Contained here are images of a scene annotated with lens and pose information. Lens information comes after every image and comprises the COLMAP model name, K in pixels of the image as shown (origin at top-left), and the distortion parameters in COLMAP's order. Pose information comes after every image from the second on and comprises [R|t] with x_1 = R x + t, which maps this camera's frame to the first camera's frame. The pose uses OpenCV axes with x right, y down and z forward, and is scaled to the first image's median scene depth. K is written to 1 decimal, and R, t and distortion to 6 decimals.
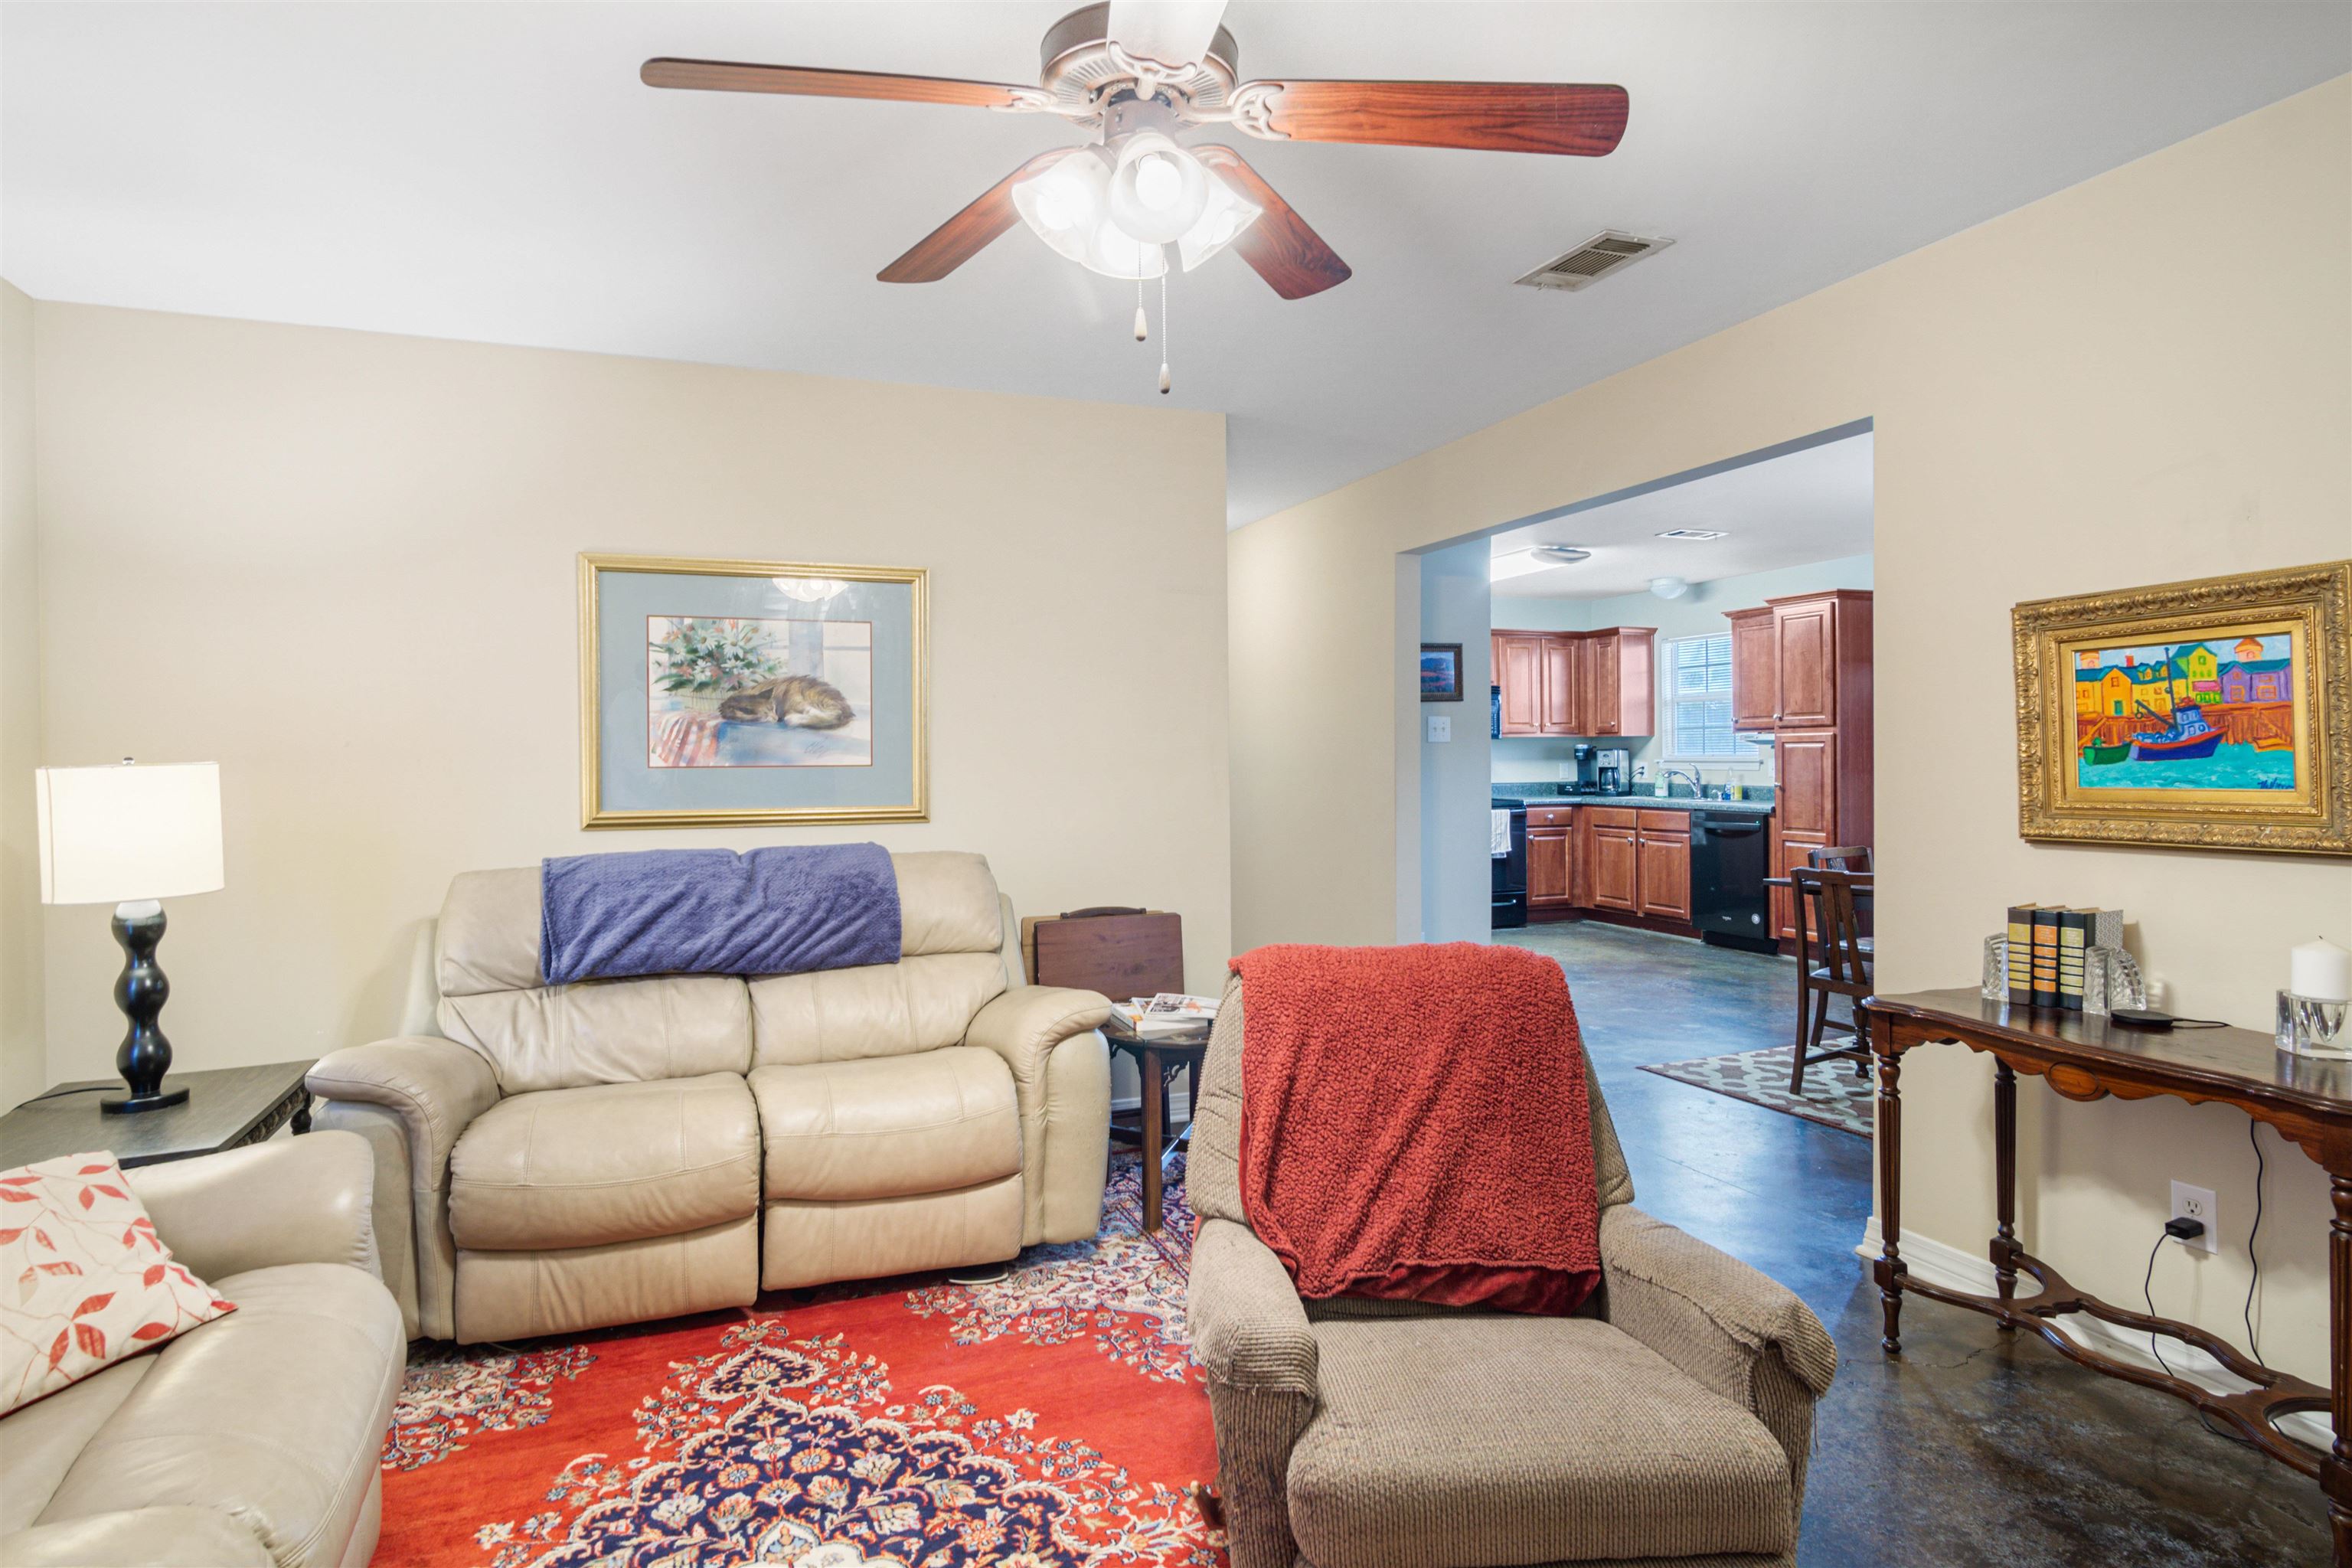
lens RADIAL K [[1262.2, 0, 1163.5], [0, 1262.2, 754.5], [0, 0, 1]] dist [-0.008491, 0.000736]
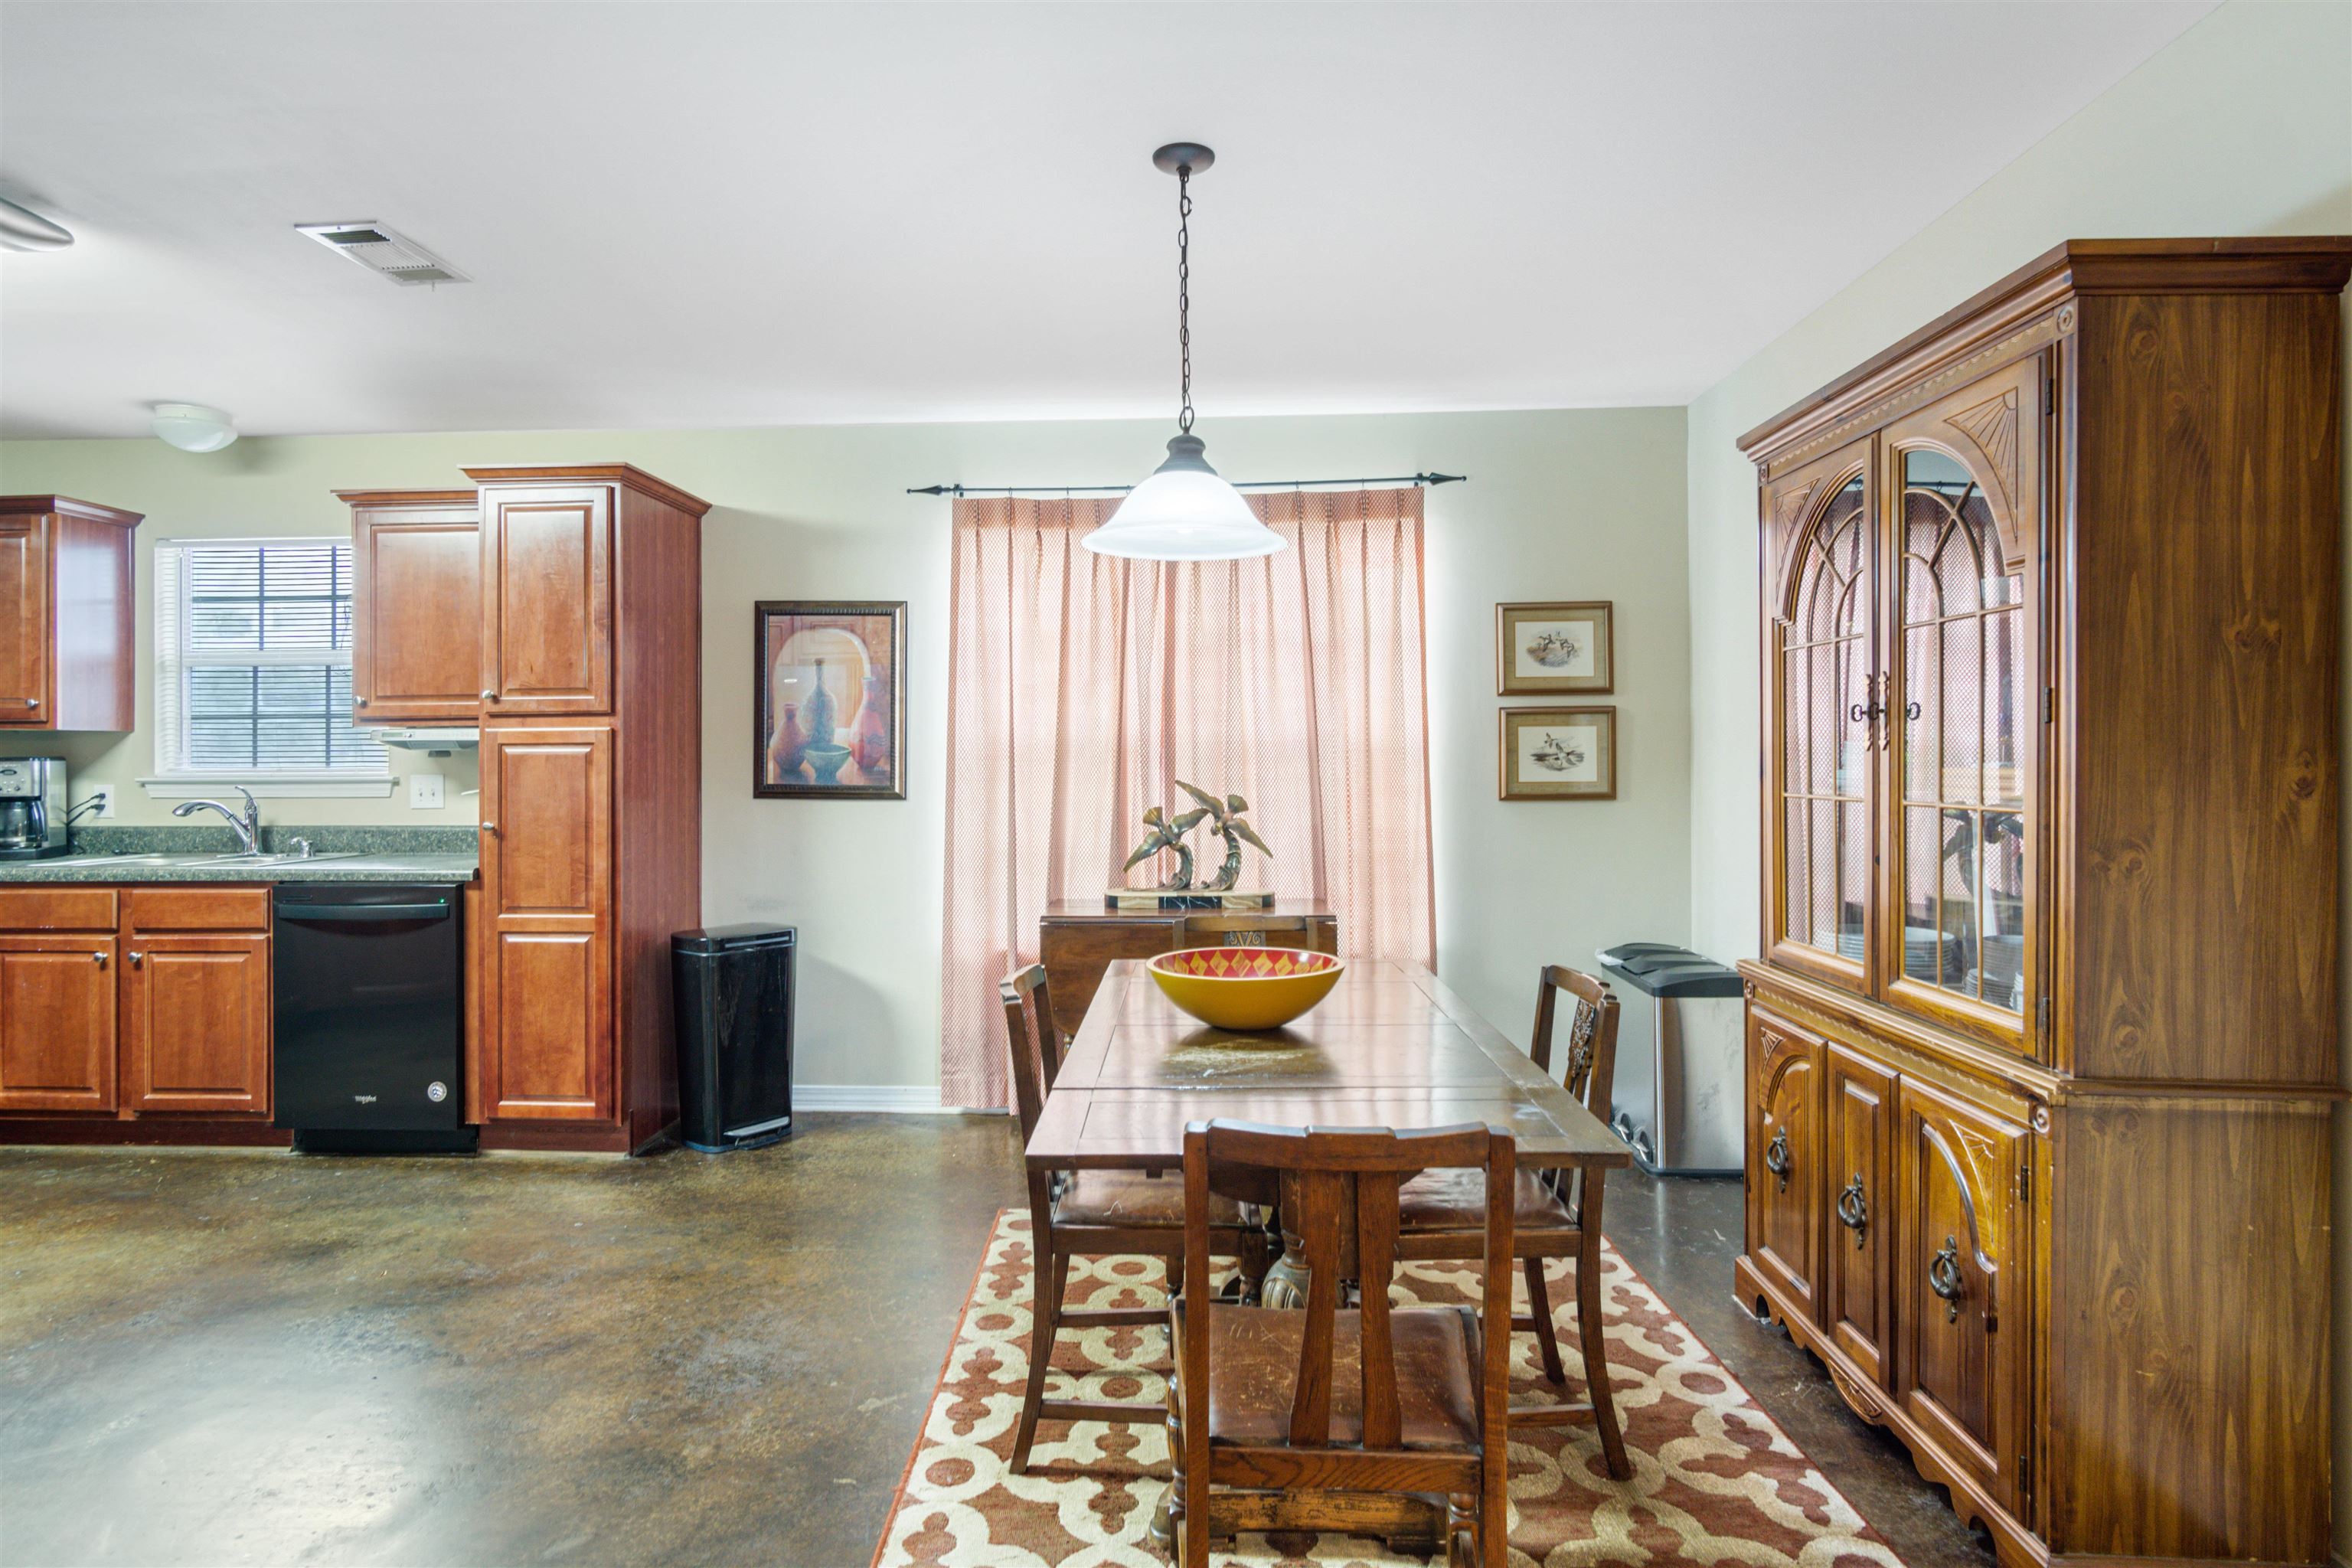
lens RADIAL K [[1264.1, 0, 1165.4], [0, 1264.1, 747.9], [0, 0, 1]] dist [-0.003310, 0.001901]
pose [[0.402010, 0.010276, 0.915578, 0.101185], [0.003463, 0.999913, -0.012743, -0.000487], [-0.915629, 0.008293, 0.401939, 0.440664]]
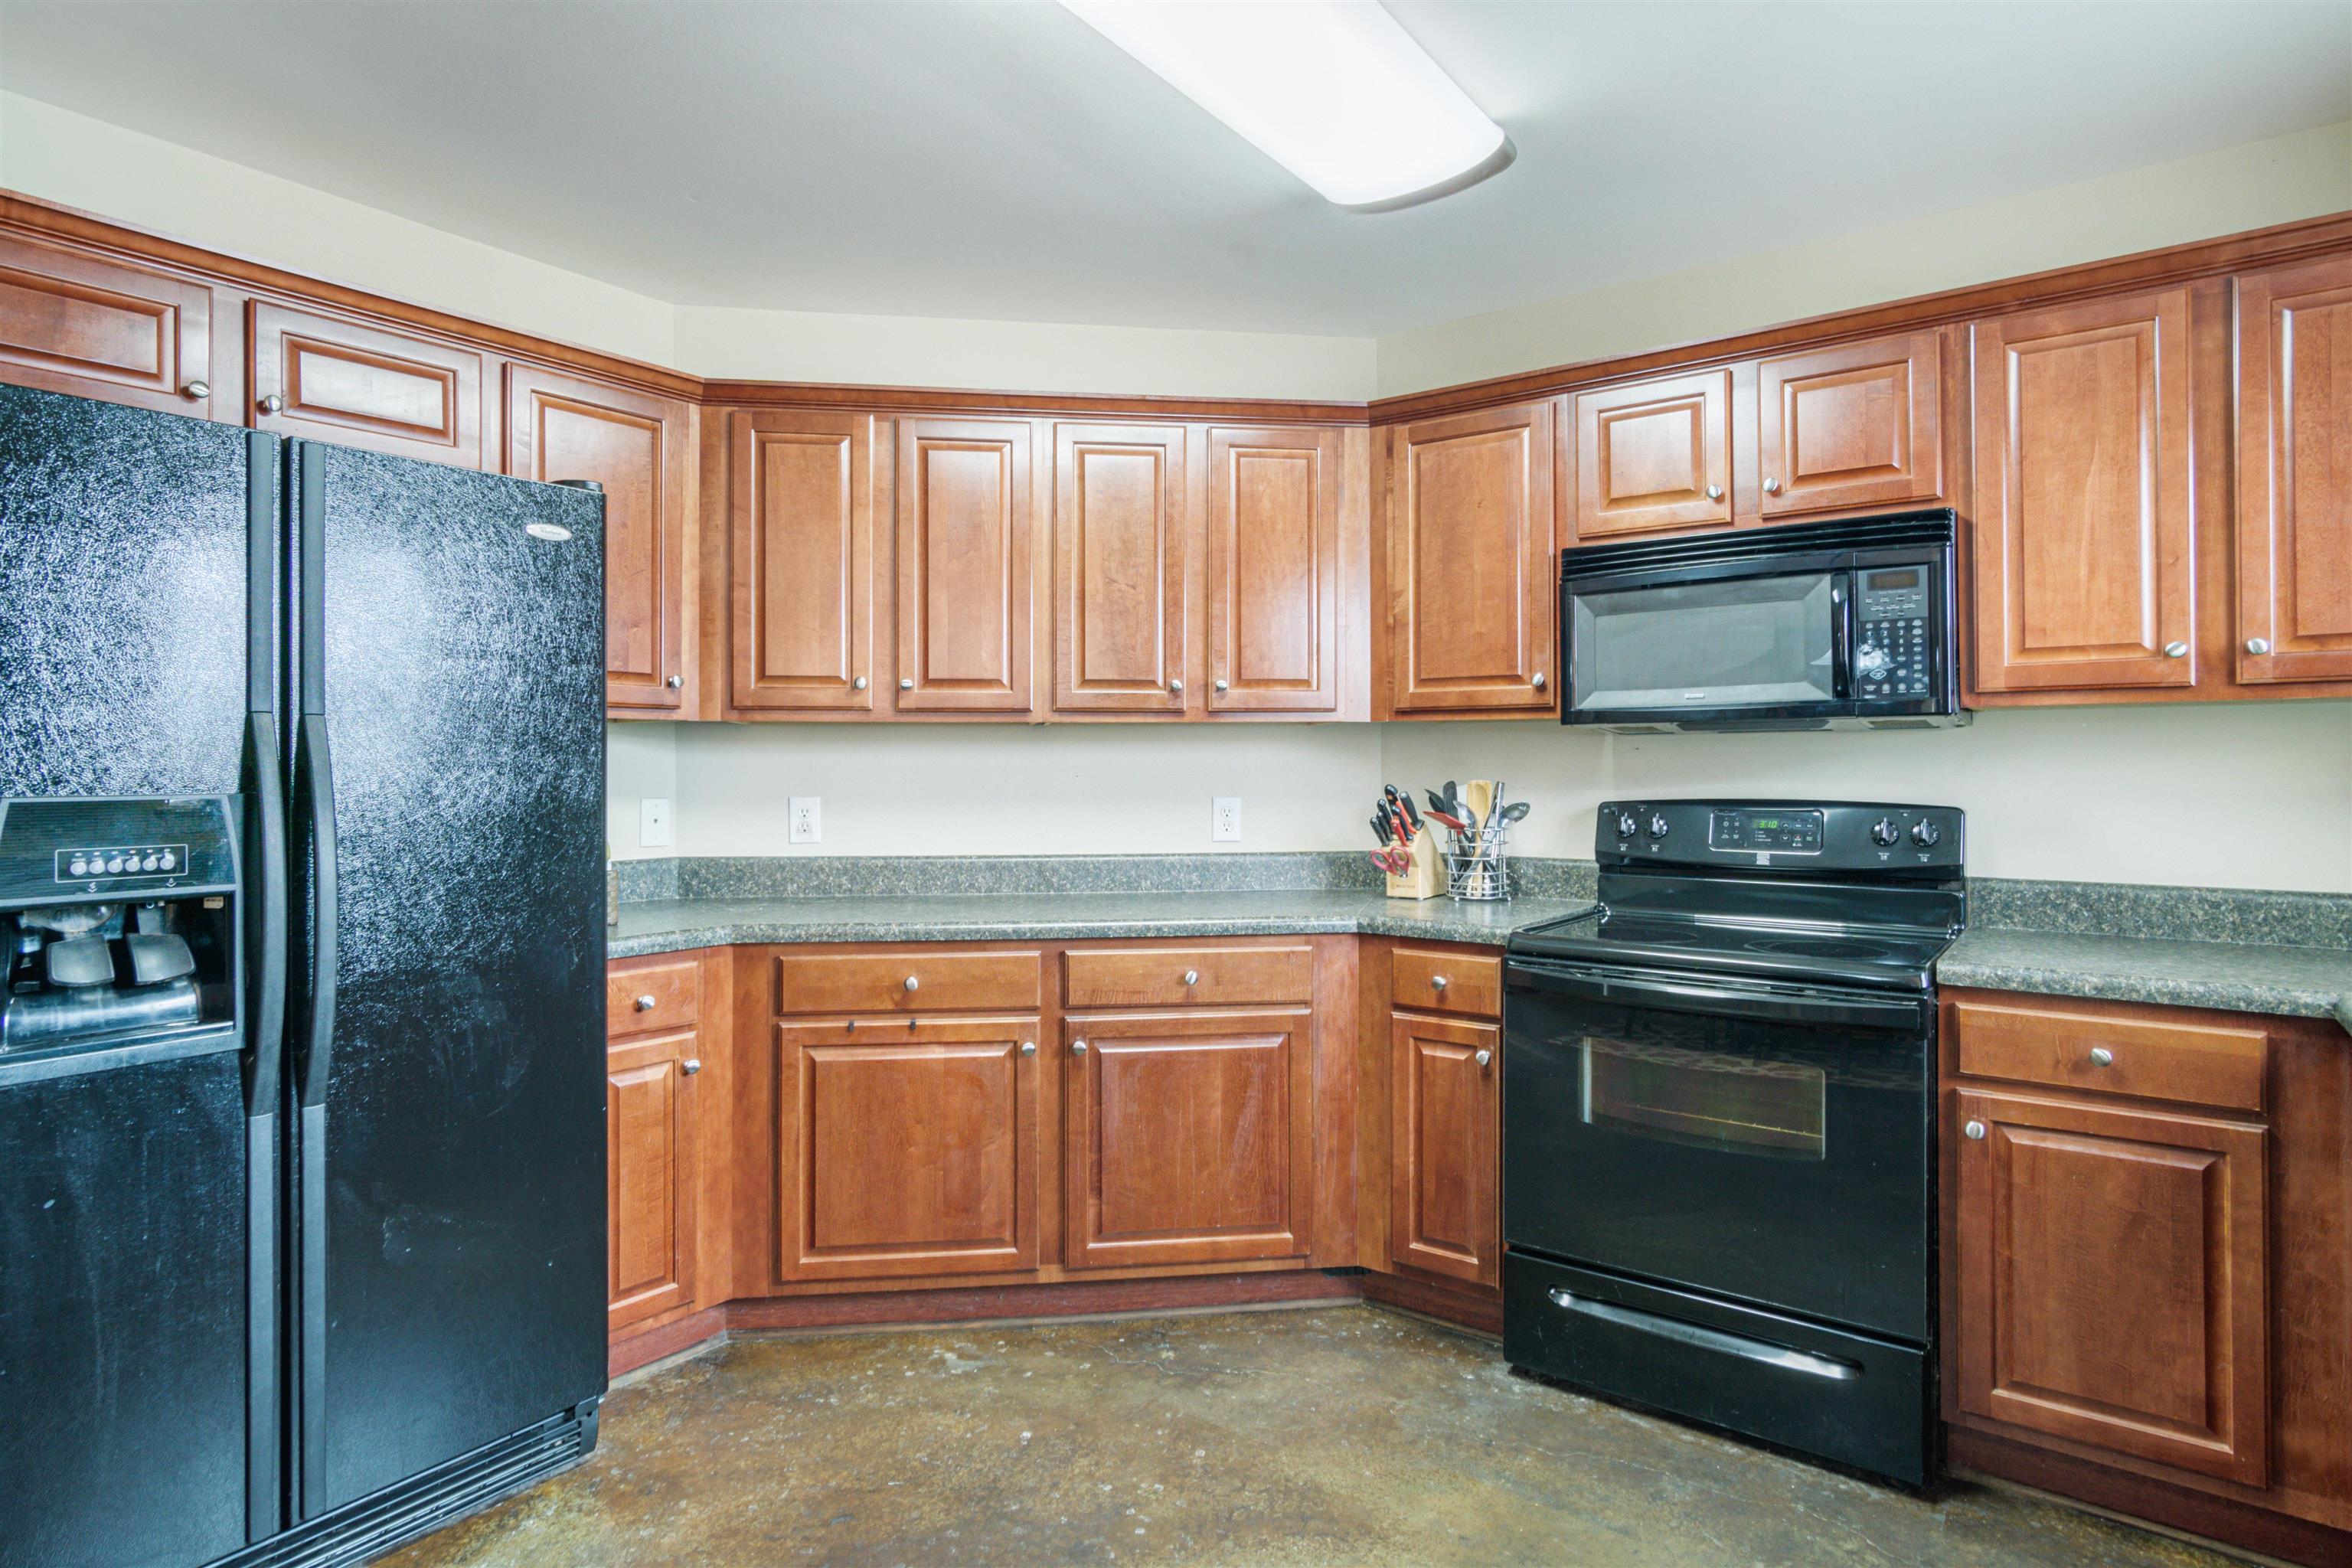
lens RADIAL K [[1262.2, 0, 1163.5], [0, 1262.2, 754.5], [0, 0, 1]] dist [-0.008491, 0.000736]
pose [[0.529406, -0.001965, -0.848366, 0.404827], [-0.003010, 0.999987, -0.004194, -0.002573], [0.848363, 0.004774, 0.529393, 0.735689]]
